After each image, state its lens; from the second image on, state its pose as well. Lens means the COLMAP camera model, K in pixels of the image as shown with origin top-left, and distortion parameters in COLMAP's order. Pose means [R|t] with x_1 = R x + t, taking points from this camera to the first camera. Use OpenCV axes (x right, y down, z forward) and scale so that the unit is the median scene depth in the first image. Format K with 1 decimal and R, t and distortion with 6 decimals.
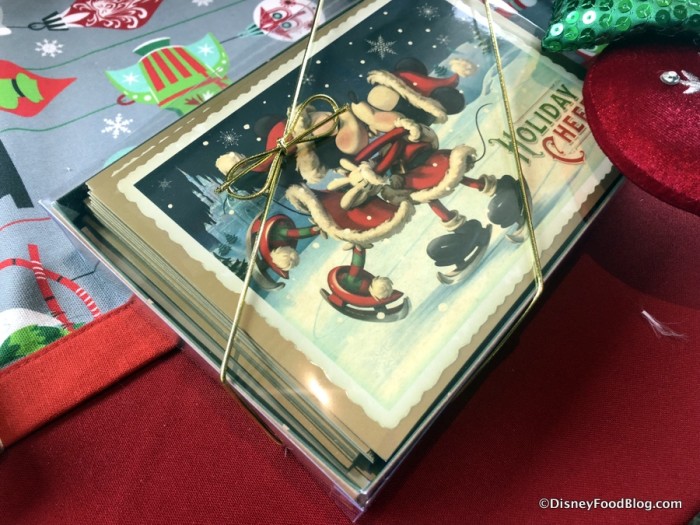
lens RADIAL K [[569.3, 0, 349.3], [0, 569.3, 261.4], [0, 0, 1]] dist [0.008574, -0.012528]
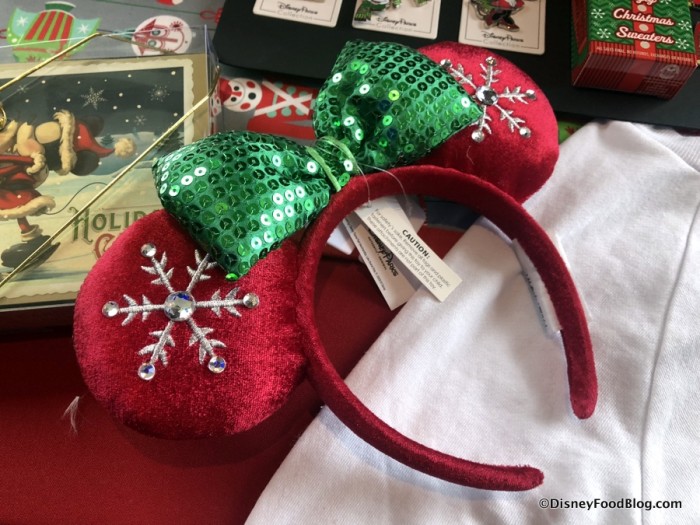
lens RADIAL K [[569.3, 0, 349.4], [0, 569.3, 263.7], [0, 0, 1]] dist [0.008574, -0.012528]
pose [[0.733074, 0.607713, -0.305430, 1.117741], [-0.578809, 0.793239, 0.189084, -0.684997], [0.357187, 0.038173, 0.933252, 0.071303]]
